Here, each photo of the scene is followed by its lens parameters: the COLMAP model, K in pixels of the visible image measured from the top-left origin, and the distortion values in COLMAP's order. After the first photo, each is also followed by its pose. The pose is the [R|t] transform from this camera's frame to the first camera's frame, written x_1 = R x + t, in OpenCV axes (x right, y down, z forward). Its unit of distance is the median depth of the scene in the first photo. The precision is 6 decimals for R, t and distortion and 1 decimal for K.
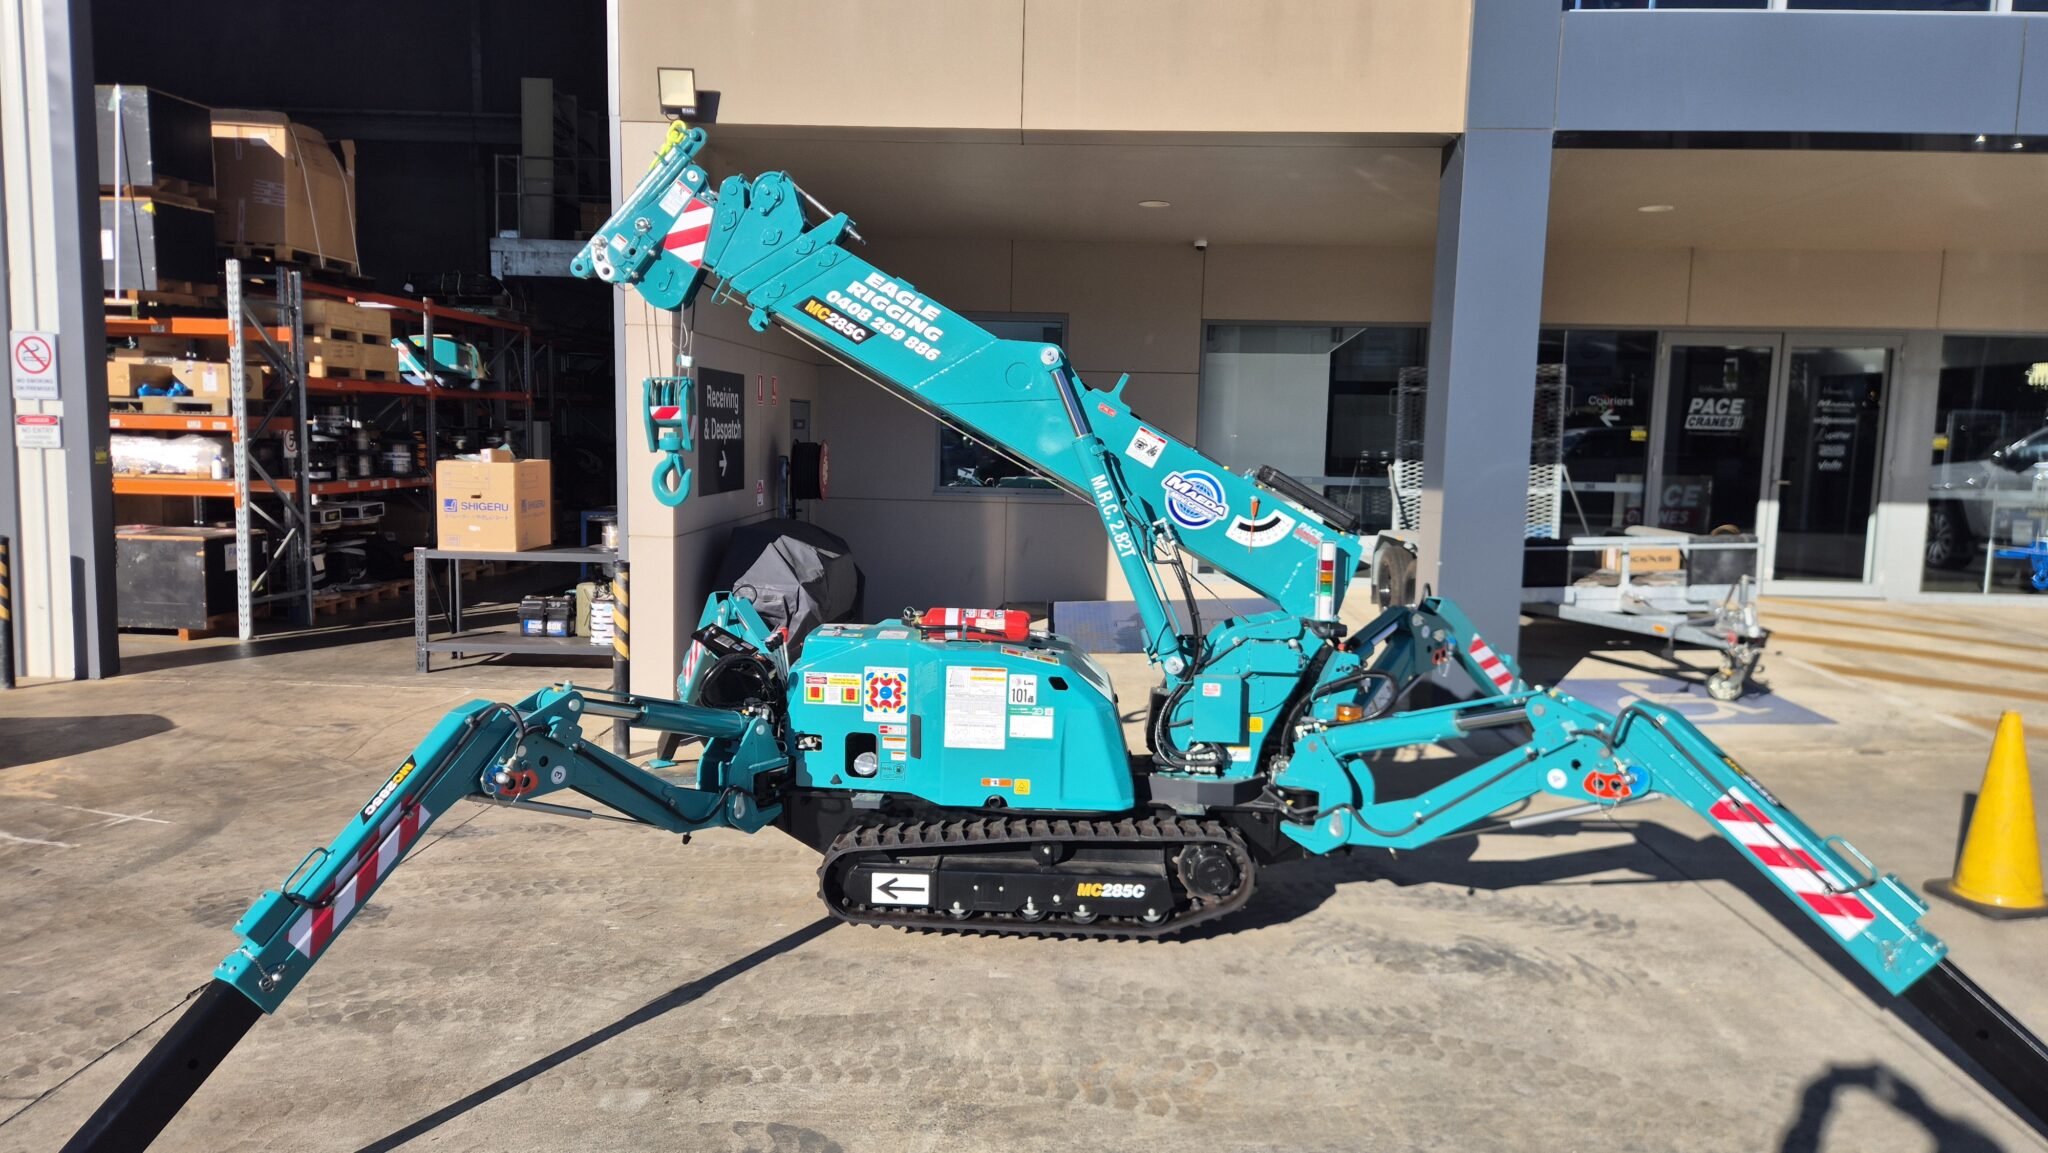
lens RADIAL K [[1357.3, 0, 1000.3], [0, 1357.3, 583.8], [0, 0, 1]] dist [0.069676, -0.052412]
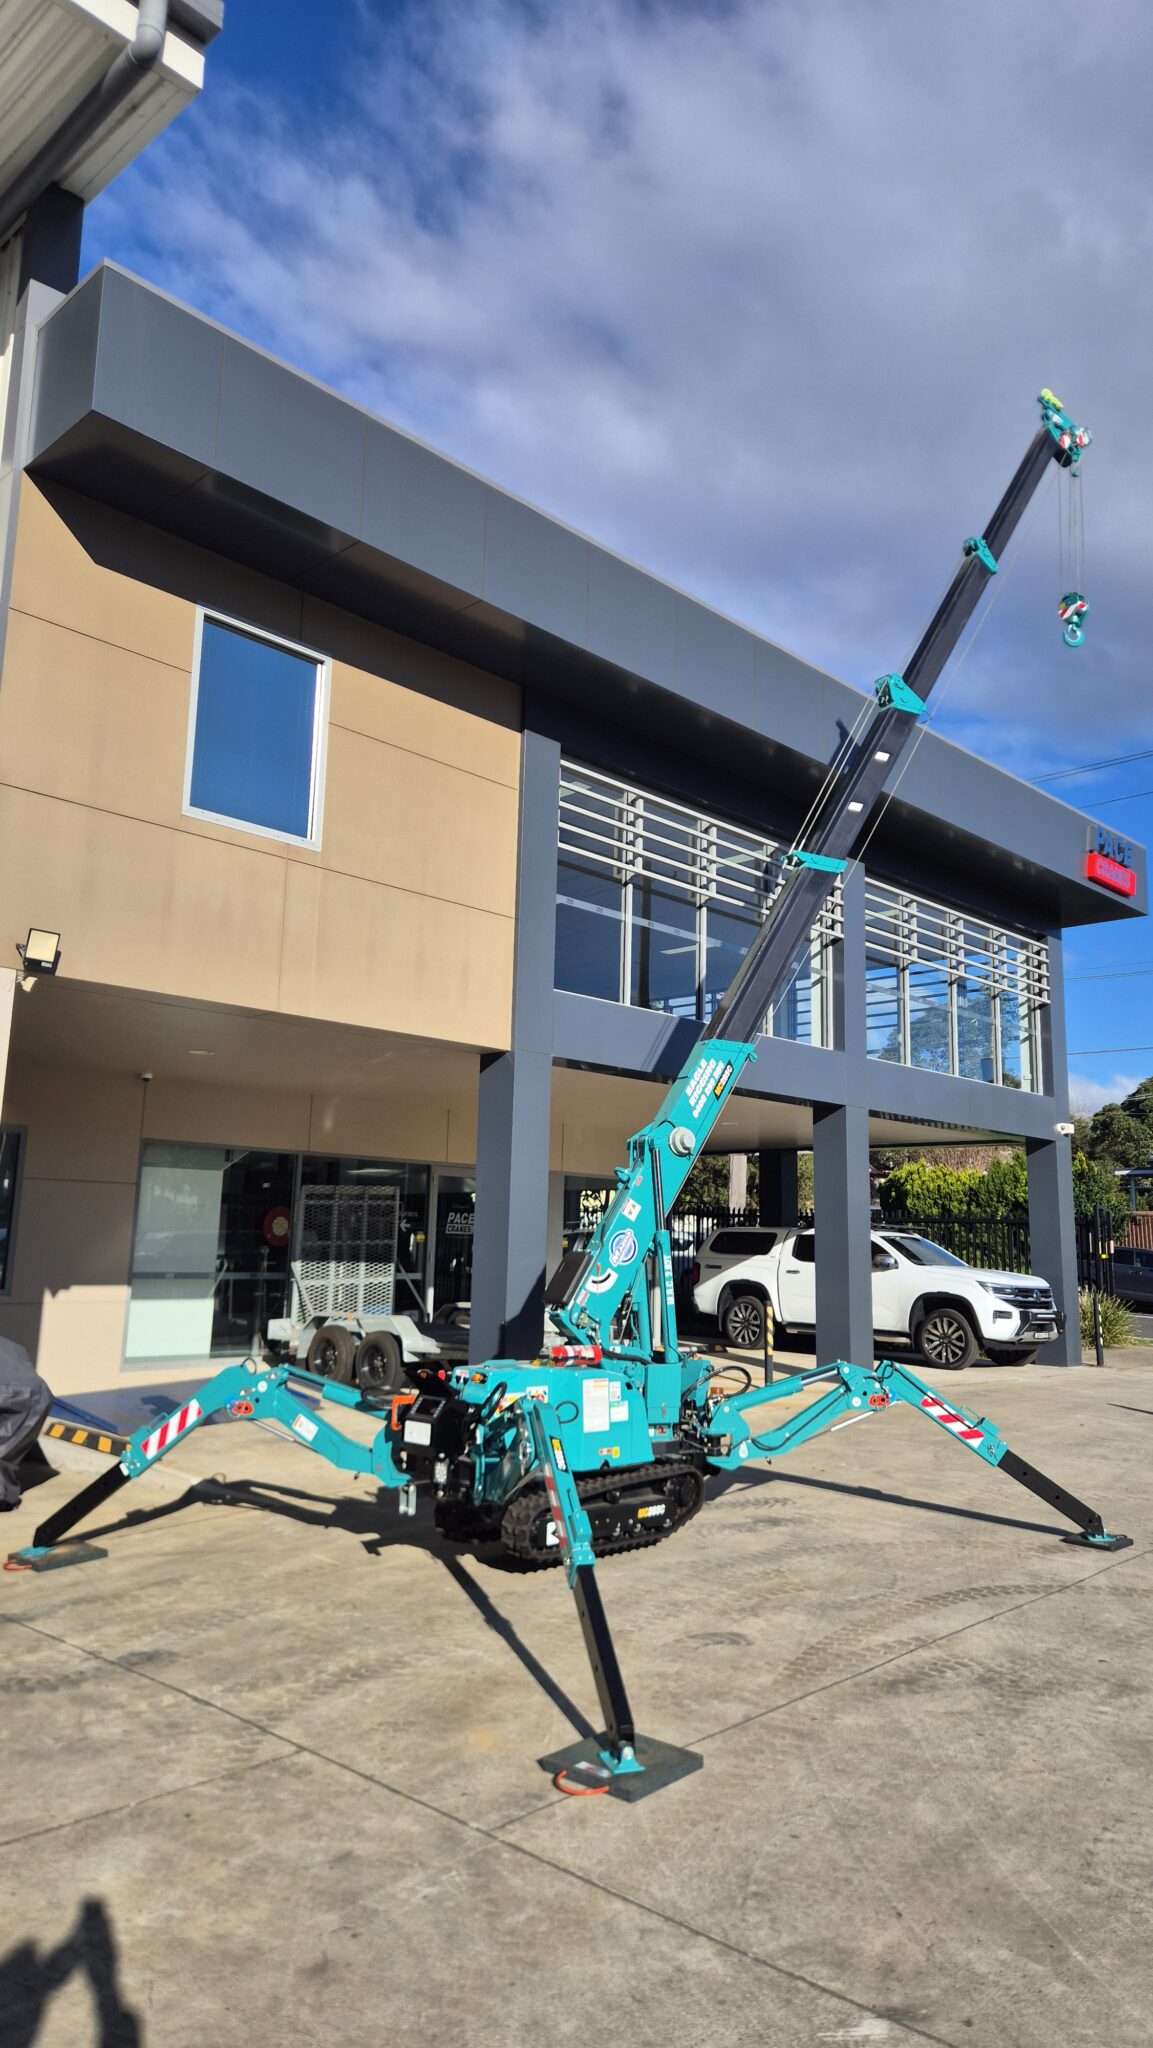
lens RADIAL K [[1357.3, 0, 594.0], [0, 1357.3, 1017.8], [0, 0, 1]] dist [0.069676, -0.052412]
pose [[0.661269, 0.121147, 0.740302, -1.260248], [0.077803, 0.970475, -0.228310, 0.011185], [-0.746104, 0.208571, 0.632319, -0.150121]]
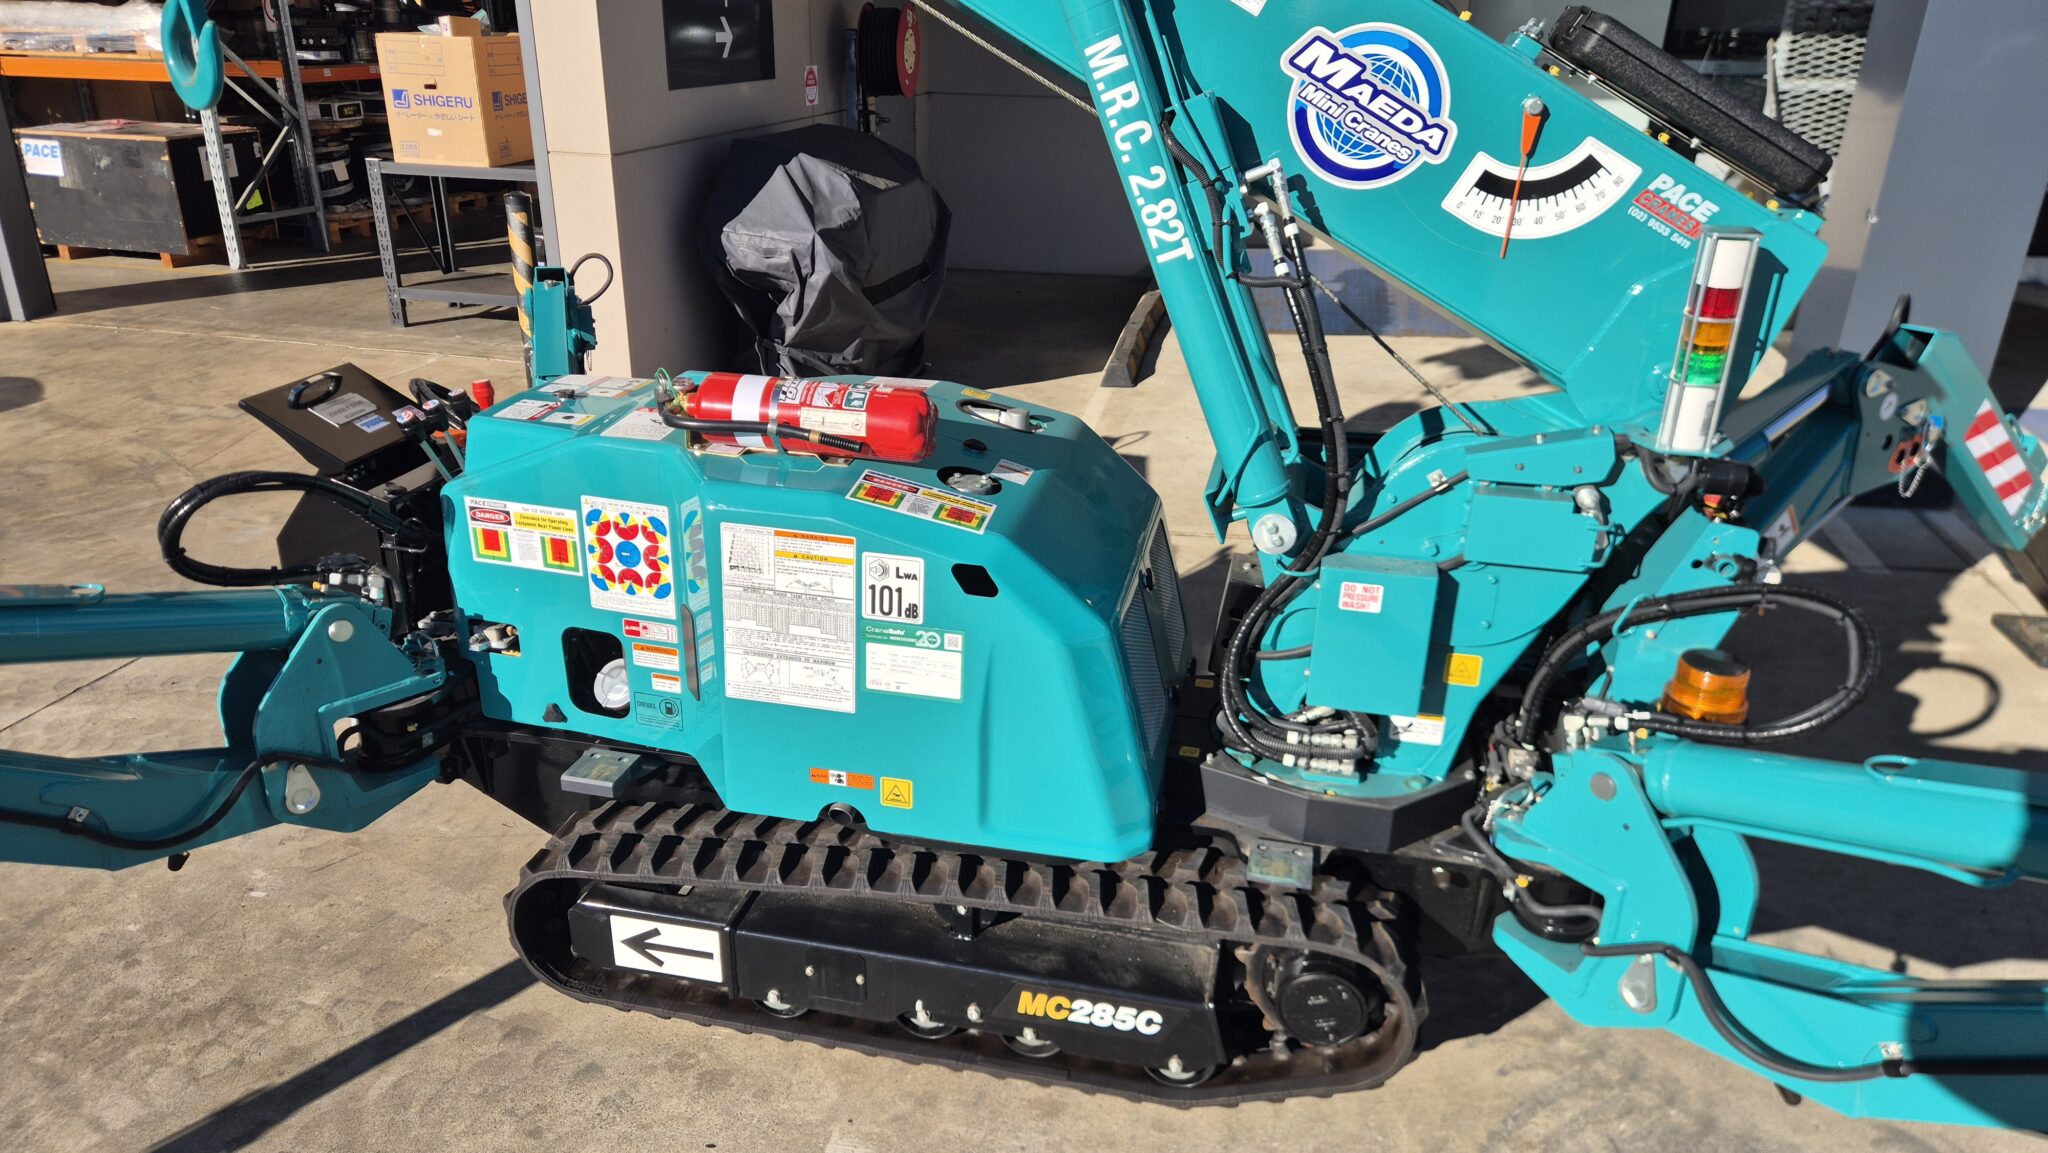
lens RADIAL K [[1357.3, 0, 994.5], [0, 1357.3, 599.8], [0, 0, 1]] dist [0.069676, -0.052412]
pose [[0.984558, 0.066003, -0.162140, 0.111160], [-0.016646, 0.957301, 0.288615, -0.039080], [0.174266, -0.281459, 0.943617, 0.577925]]
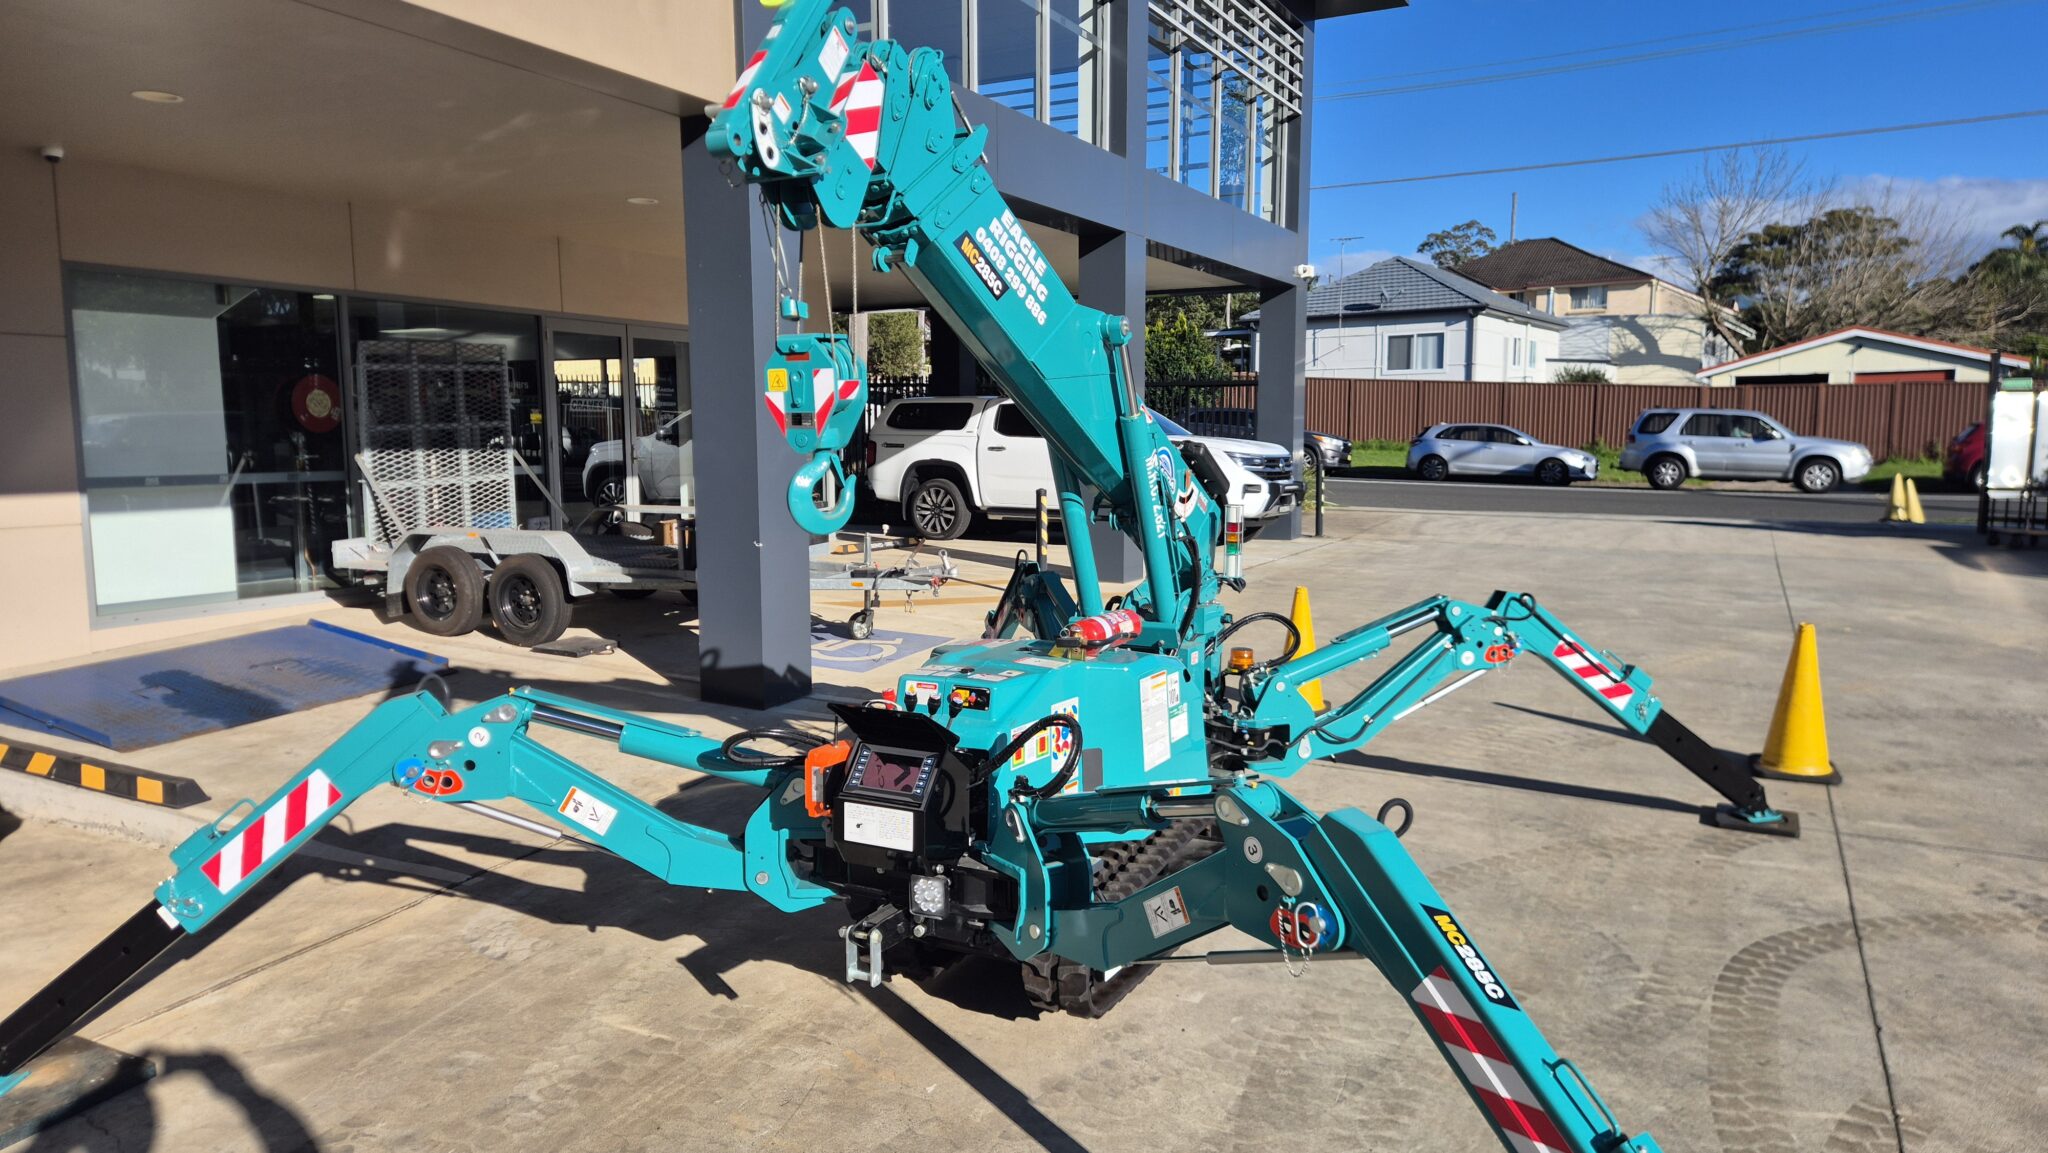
lens RADIAL K [[1357.3, 0, 1016.3], [0, 1357.3, 592.8], [0, 0, 1]] dist [0.069676, -0.052412]
pose [[0.429669, -0.131435, 0.893370, -0.807961], [0.116501, 0.989150, 0.089495, -0.078402], [-0.895440, 0.065625, 0.440319, 0.653241]]
